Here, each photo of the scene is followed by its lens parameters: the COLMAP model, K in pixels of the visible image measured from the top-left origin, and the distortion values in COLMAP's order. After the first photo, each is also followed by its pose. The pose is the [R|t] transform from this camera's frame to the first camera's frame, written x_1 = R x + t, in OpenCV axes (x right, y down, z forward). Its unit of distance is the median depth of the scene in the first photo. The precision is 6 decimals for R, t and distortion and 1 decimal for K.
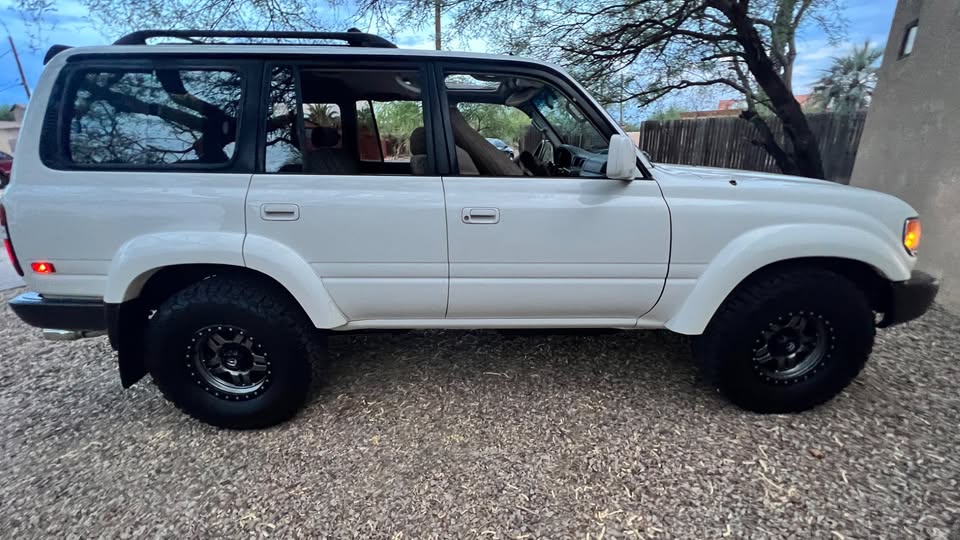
lens RADIAL K [[399.8, 0, 482.3], [0, 399.8, 271.0], [0, 0, 1]] dist [0.000178, -0.000057]
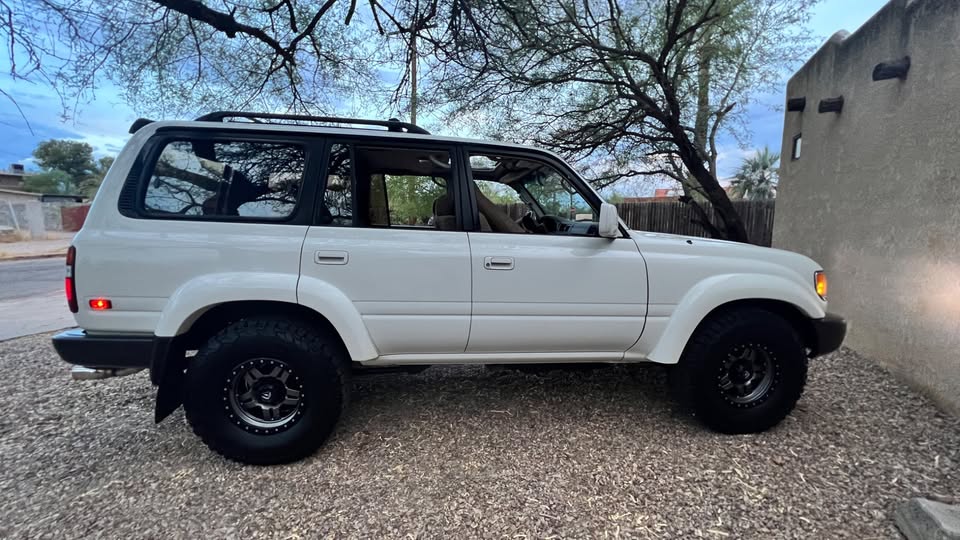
lens RADIAL K [[395.2, 0, 480.0], [0, 395.2, 270.0], [0, 0, 1]] dist [-0.000271, 0.000514]
pose [[0.994921, 0.014237, 0.099650, -0.175536], [0.004521, 0.982627, -0.185535, 0.102343], [-0.100560, 0.185043, 0.977572, -0.169886]]
